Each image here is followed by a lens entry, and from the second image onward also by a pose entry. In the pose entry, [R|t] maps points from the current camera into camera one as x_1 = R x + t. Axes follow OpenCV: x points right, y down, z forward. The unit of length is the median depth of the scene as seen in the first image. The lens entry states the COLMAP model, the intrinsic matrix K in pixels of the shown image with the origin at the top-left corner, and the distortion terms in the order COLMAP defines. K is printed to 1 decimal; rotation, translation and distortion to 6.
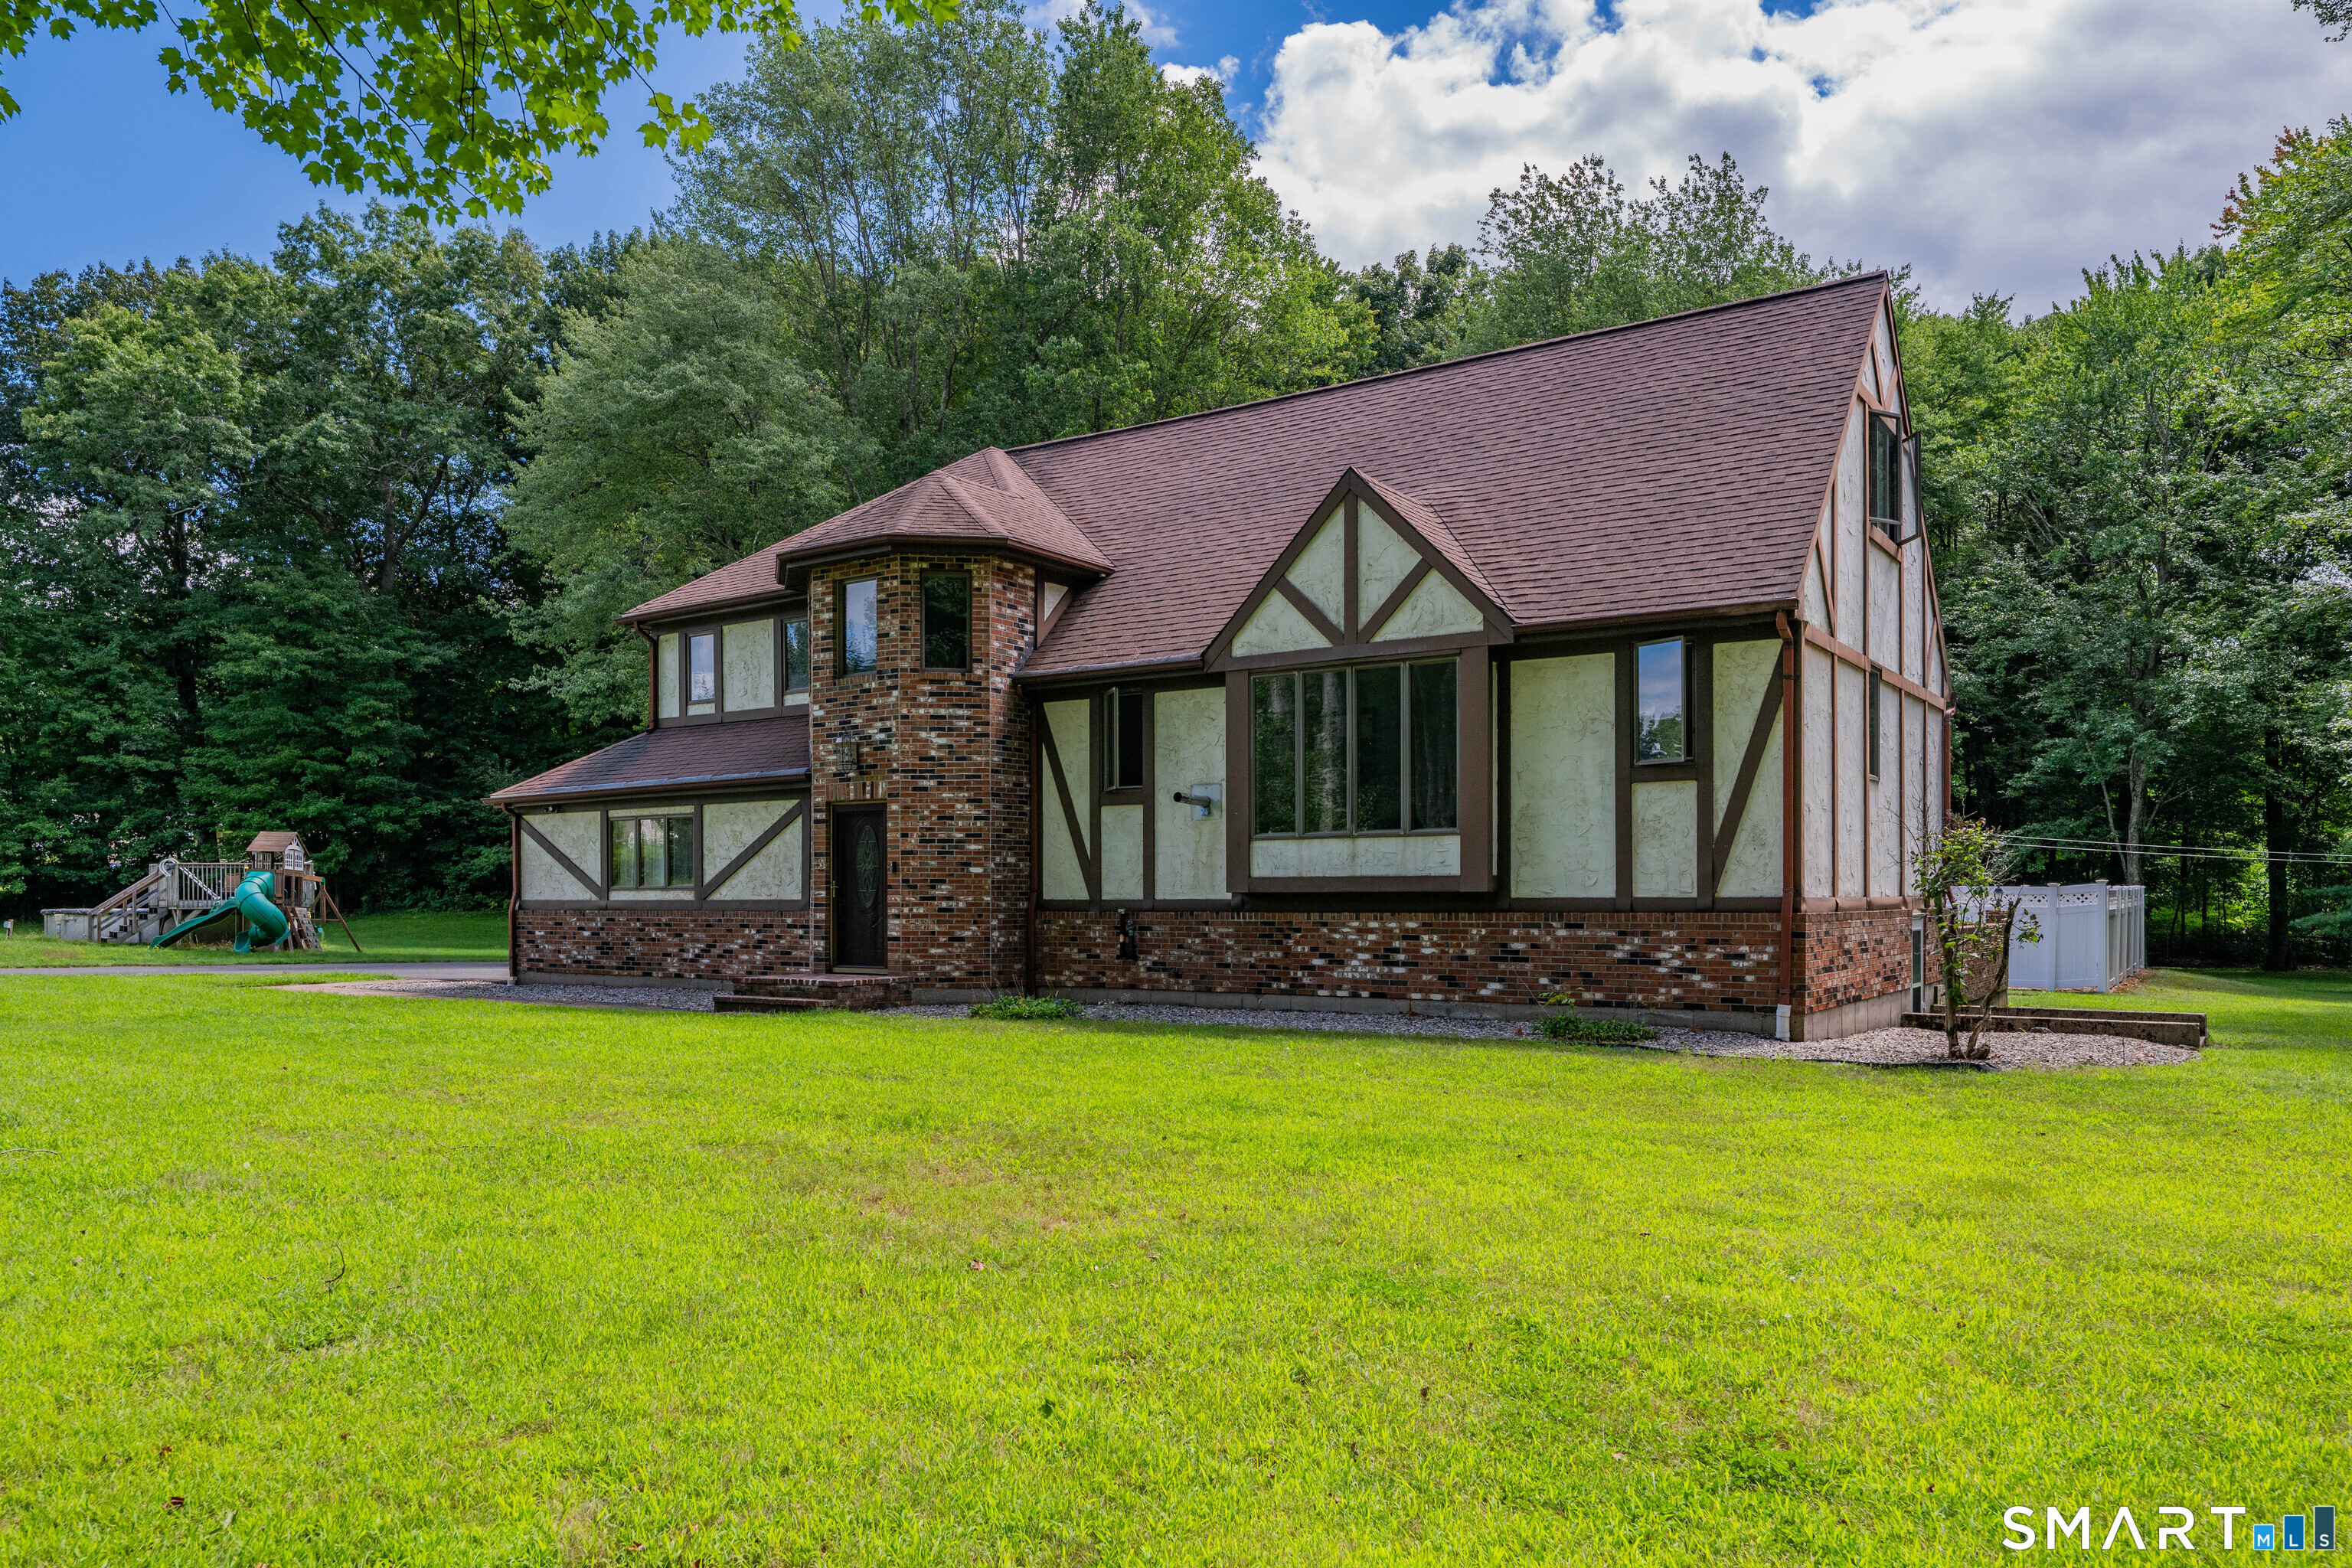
lens RADIAL K [[1583.4, 0, 1061.9], [0, 1583.4, 911.6], [0, 0, 1]] dist [0.002081, -0.002872]
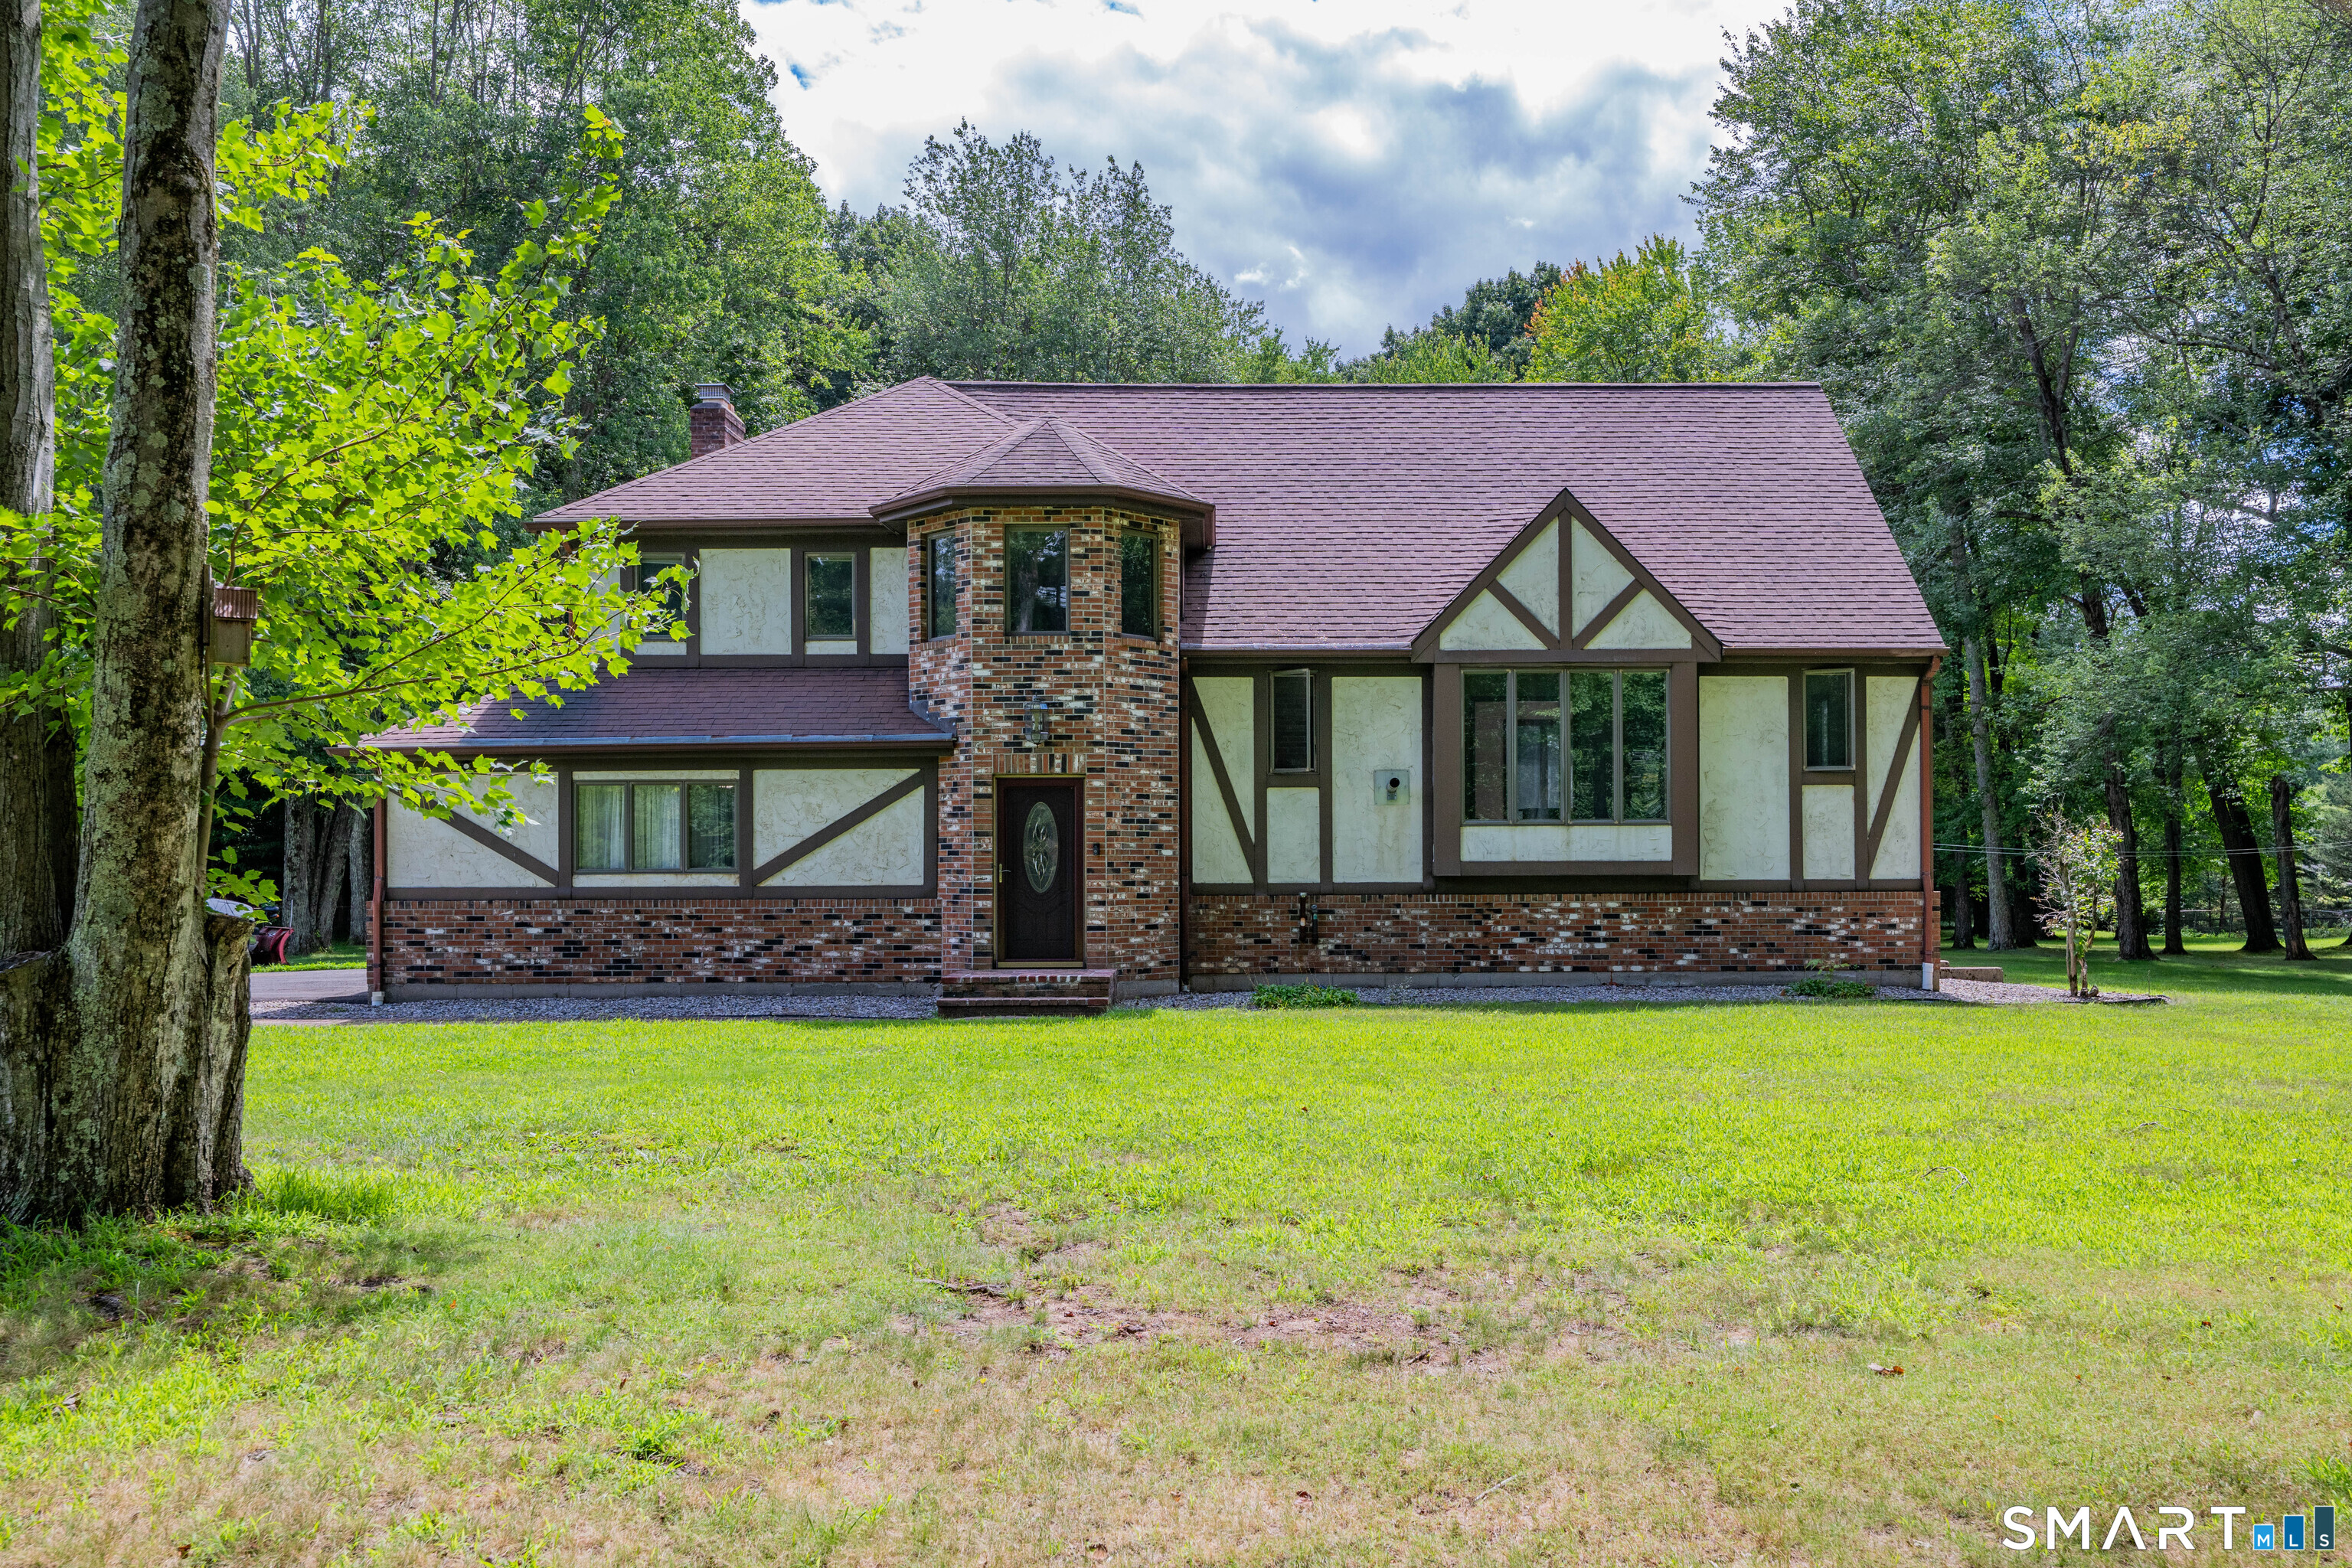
lens RADIAL K [[1719.1, 0, 1180.6], [0, 1719.1, 862.7], [0, 0, 1]] dist [0.001879, 0.000037]
pose [[0.814386, -0.000771, 0.580323, -0.651299], [0.007847, 0.999922, -0.009684, -0.010563], [-0.580271, 0.012440, 0.814329, 0.170100]]
